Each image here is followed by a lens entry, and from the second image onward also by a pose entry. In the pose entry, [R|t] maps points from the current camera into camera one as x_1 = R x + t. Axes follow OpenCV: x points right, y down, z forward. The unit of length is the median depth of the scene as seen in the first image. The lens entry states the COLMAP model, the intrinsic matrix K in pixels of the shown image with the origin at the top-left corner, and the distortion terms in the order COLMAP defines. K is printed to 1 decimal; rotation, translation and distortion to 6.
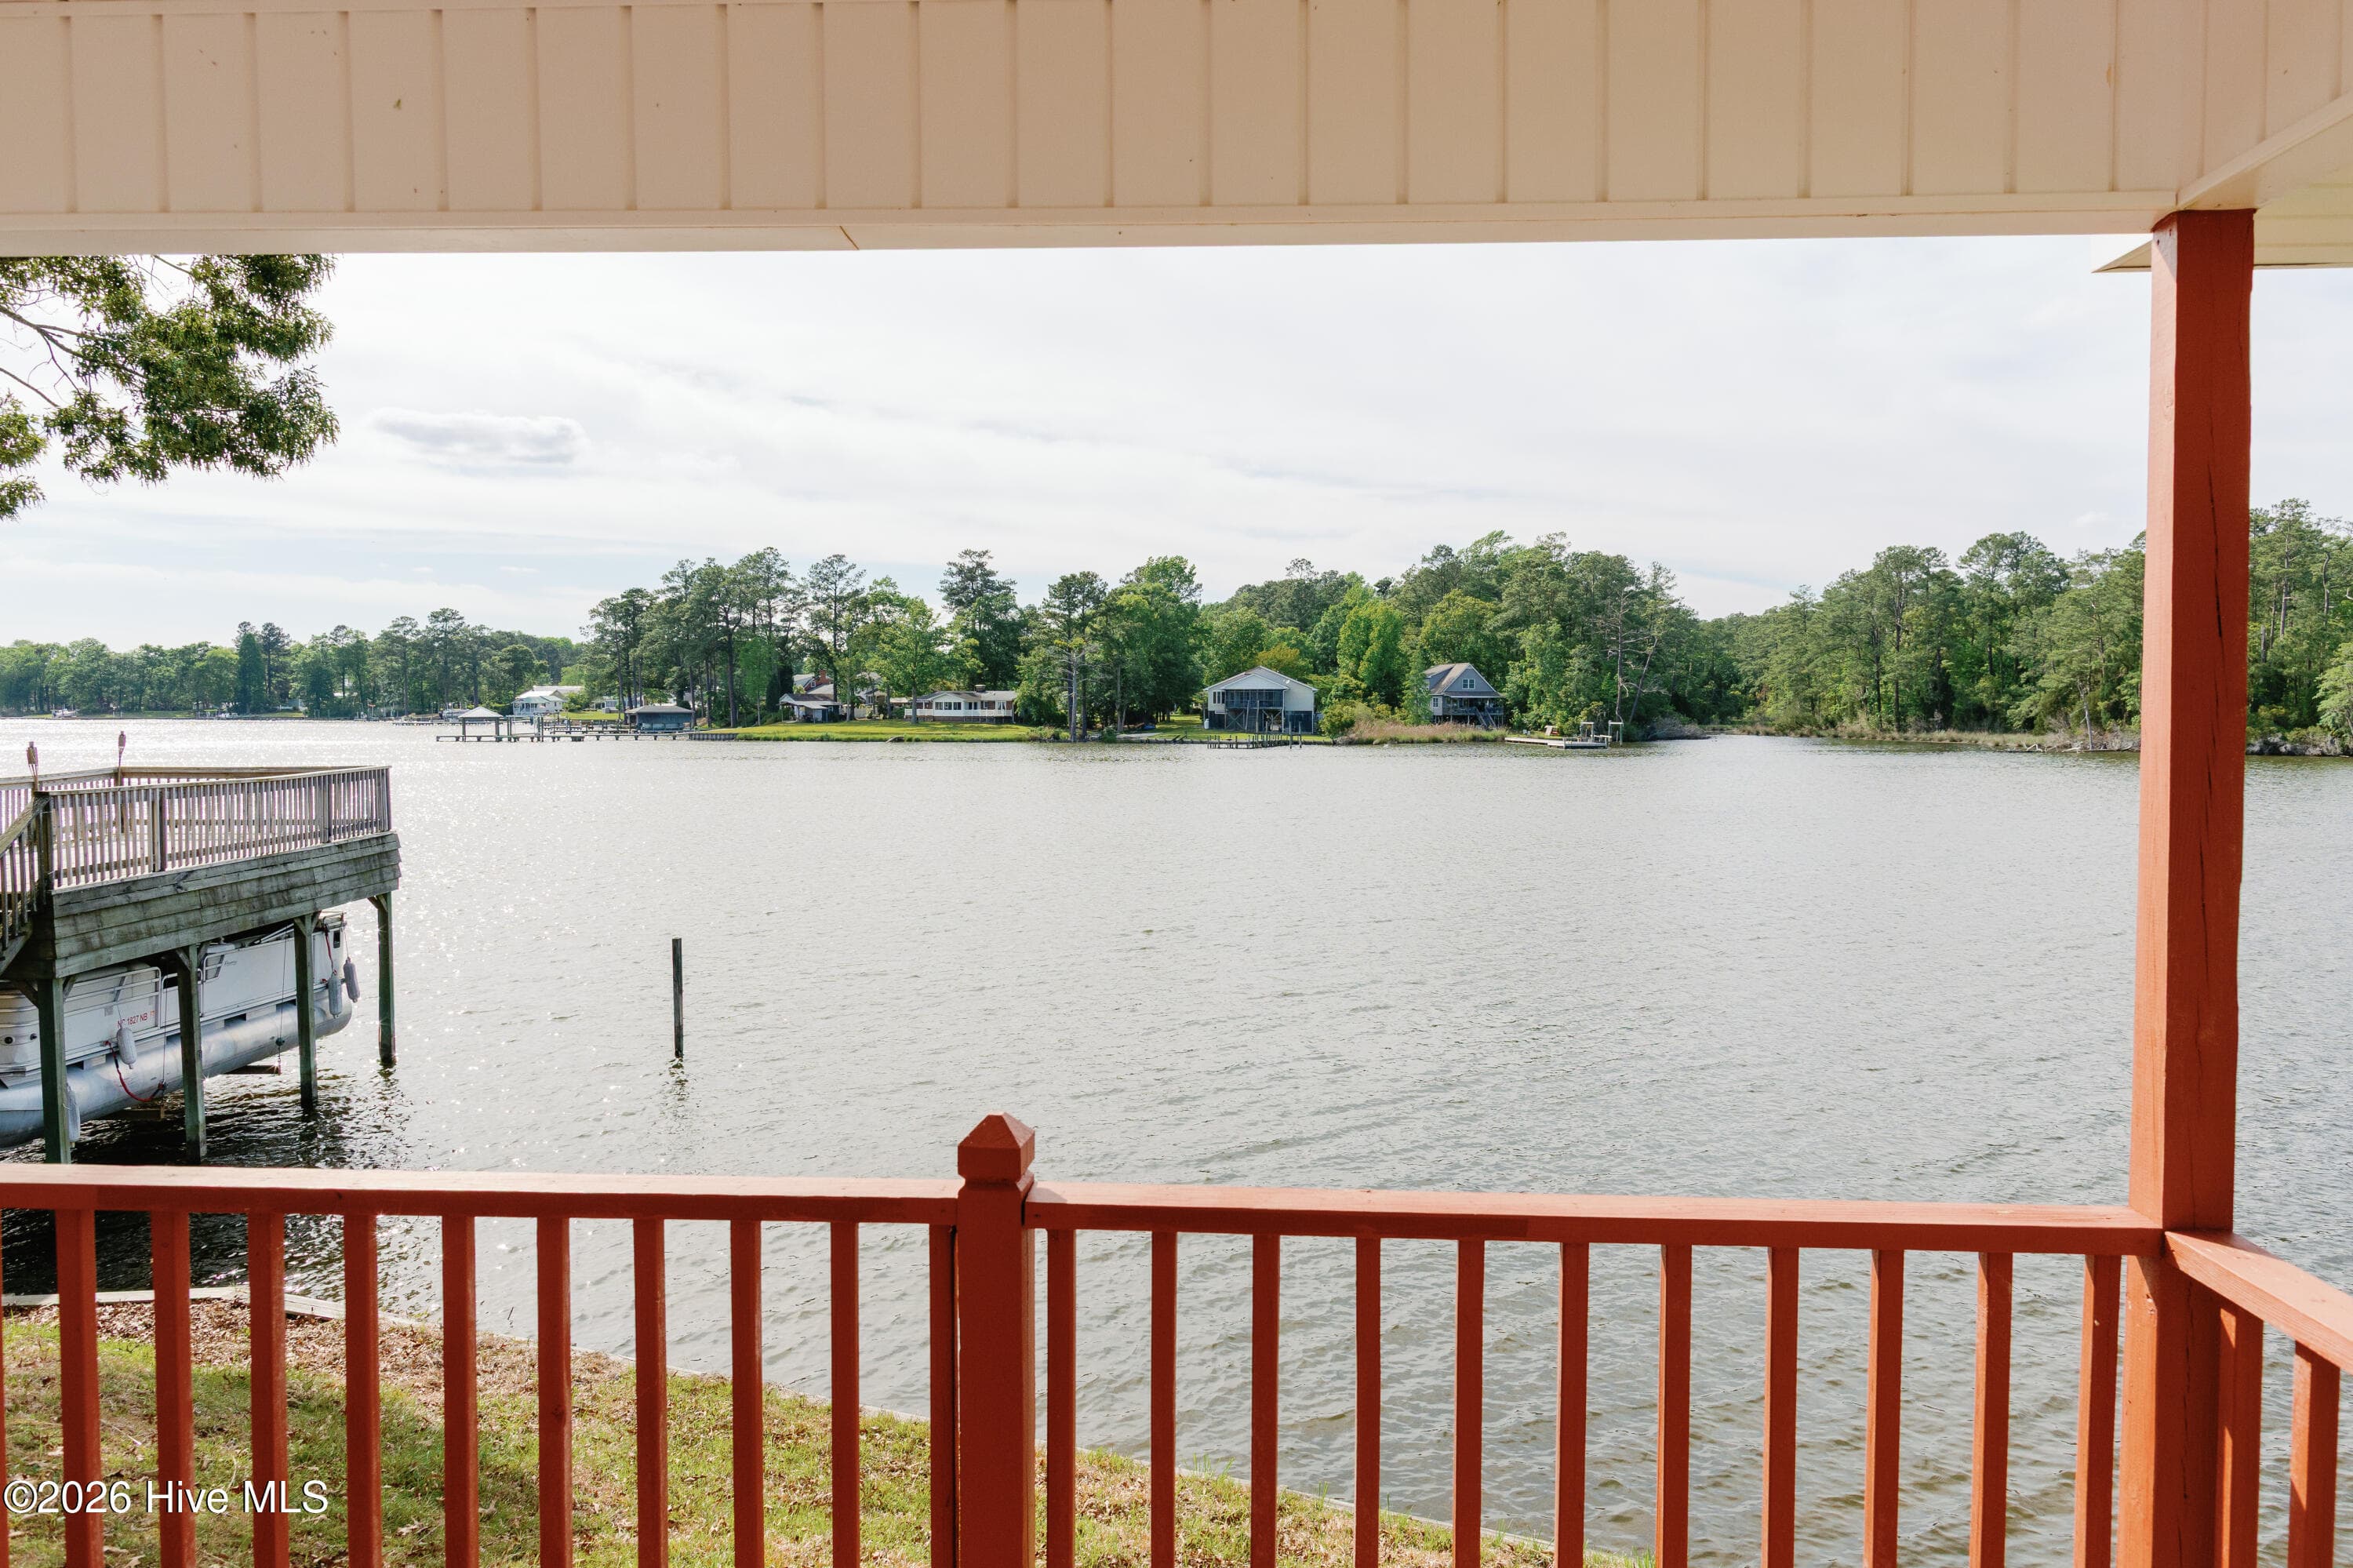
lens RADIAL K [[1601.8, 0, 1180.9], [0, 1601.8, 784.1], [0, 0, 1]] dist [0.042150, -0.047852]
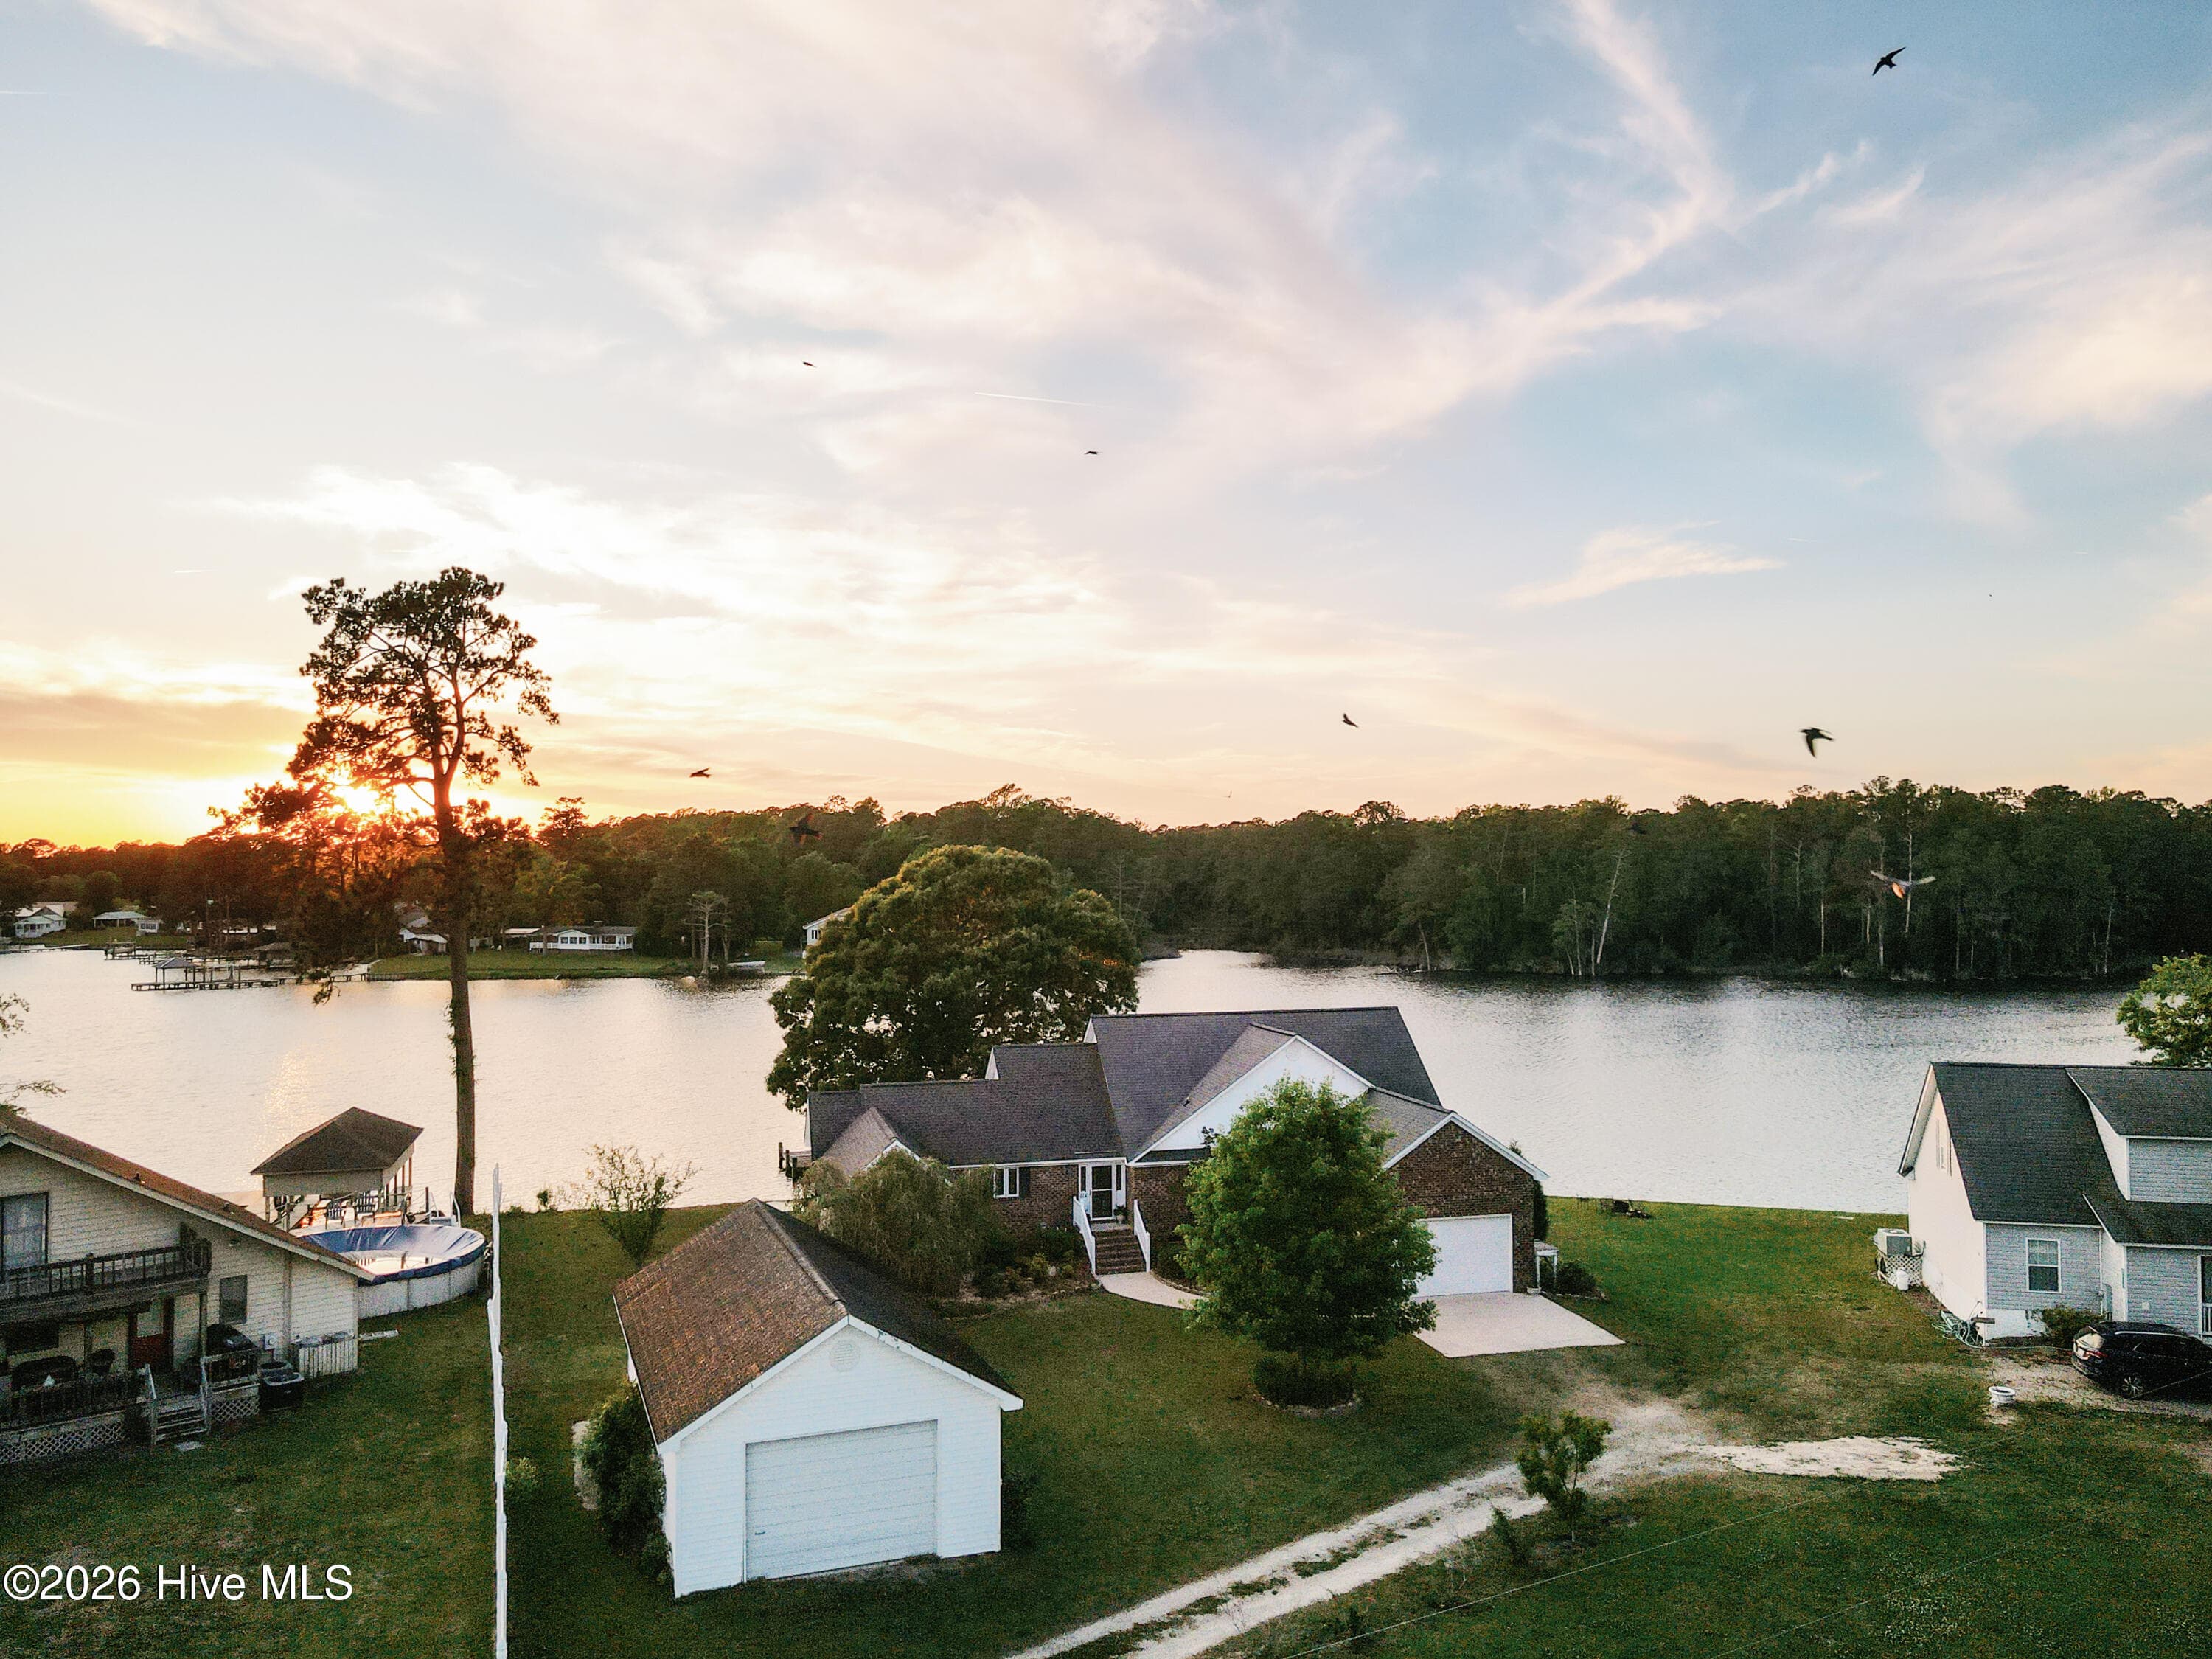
lens RADIAL K [[1532.1, 0, 1112.2], [0, 1532.1, 859.3], [0, 0, 1]] dist [-0.007270, 0.045436]
pose [[0.958405, 0.001526, 0.285409, -0.057501], [0.019080, 0.997406, -0.069402, -0.014710], [-0.284775, 0.071961, 0.955890, -0.132486]]
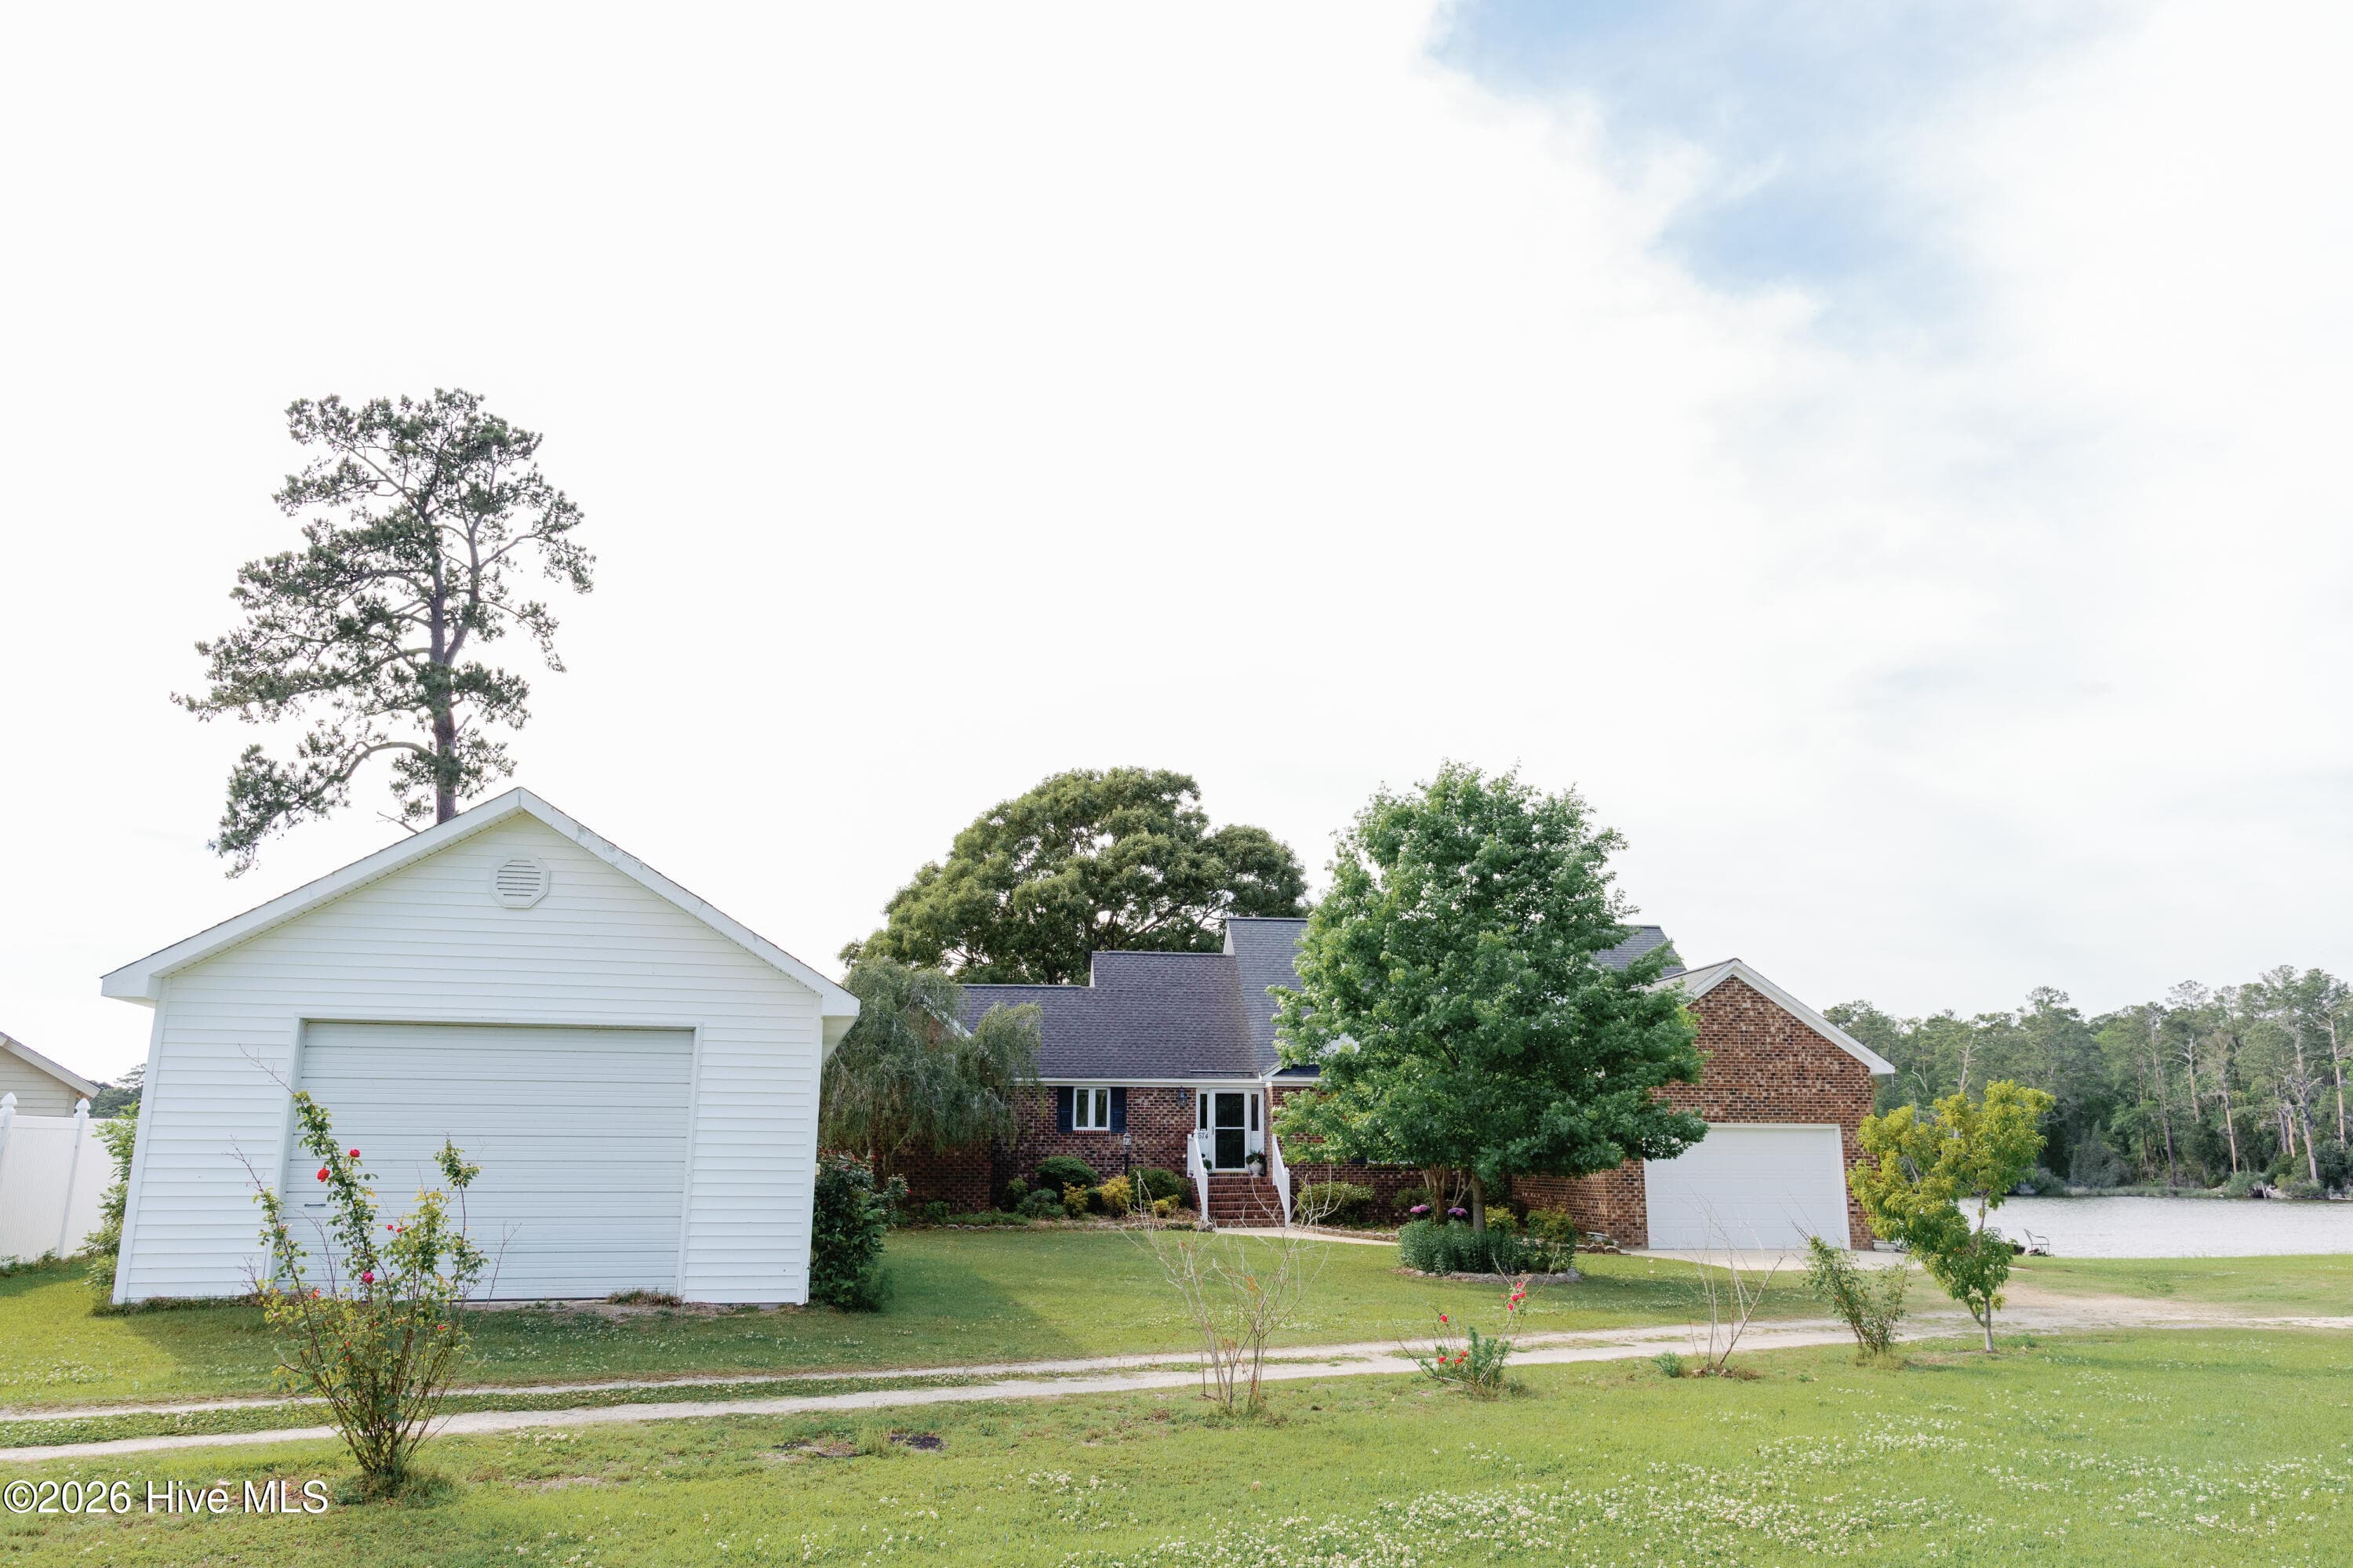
lens RADIAL K [[1601.8, 0, 1180.9], [0, 1601.8, 784.1], [0, 0, 1]] dist [0.042150, -0.047852]
pose [[0.986214, 0.042016, 0.160053, -0.043374], [0.003346, 0.961966, -0.273147, 0.005991], [-0.165443, 0.269917, 0.948564, -0.107307]]
